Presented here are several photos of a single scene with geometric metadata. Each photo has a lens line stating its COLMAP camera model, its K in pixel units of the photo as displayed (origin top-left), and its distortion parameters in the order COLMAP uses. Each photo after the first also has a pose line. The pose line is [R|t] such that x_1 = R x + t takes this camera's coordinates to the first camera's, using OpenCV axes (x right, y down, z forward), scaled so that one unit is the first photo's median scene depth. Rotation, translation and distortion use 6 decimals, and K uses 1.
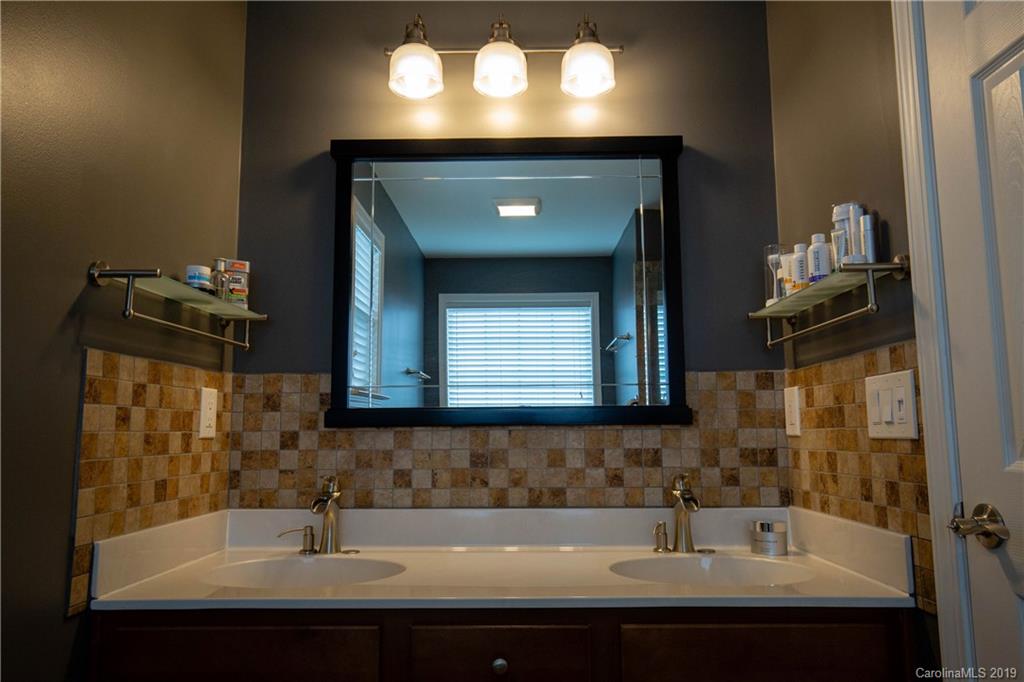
lens RADIAL K [[696.1, 0, 513.0], [0, 696.1, 353.6], [0, 0, 1]] dist [-0.000689, -0.000749]
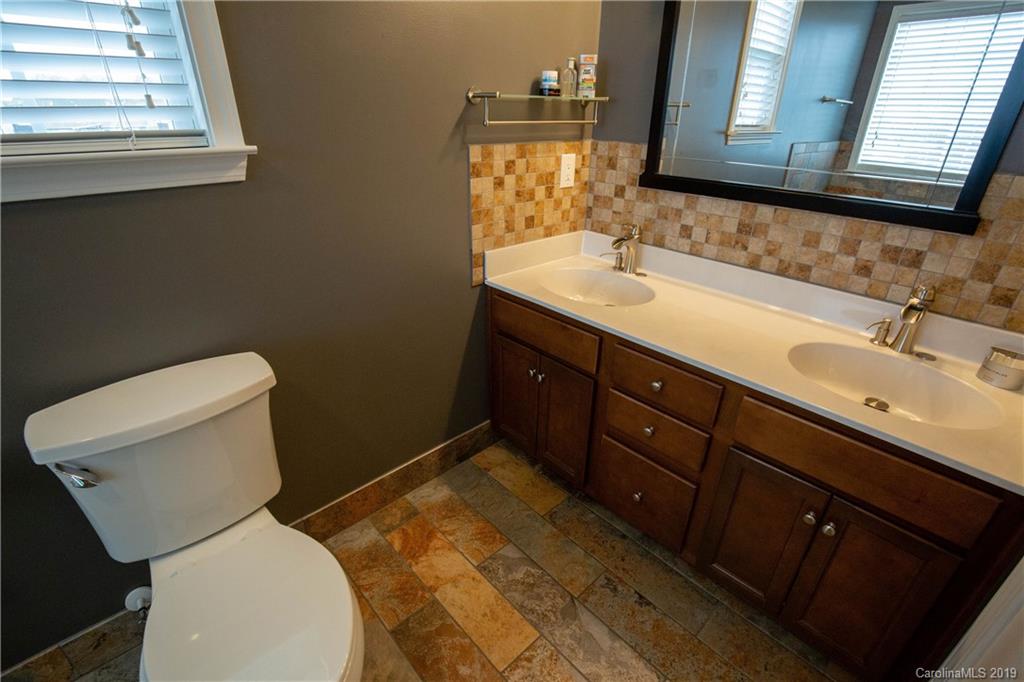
lens RADIAL K [[468.3, 0, 516.7], [0, 468.3, 347.5], [0, 0, 1]] dist [-0.037939, 0.007509]
pose [[0.695241, 0.339923, -0.633318, 0.268151], [0.063640, 0.848534, 0.525299, -0.129156], [0.715954, -0.405514, 0.568303, 0.154088]]
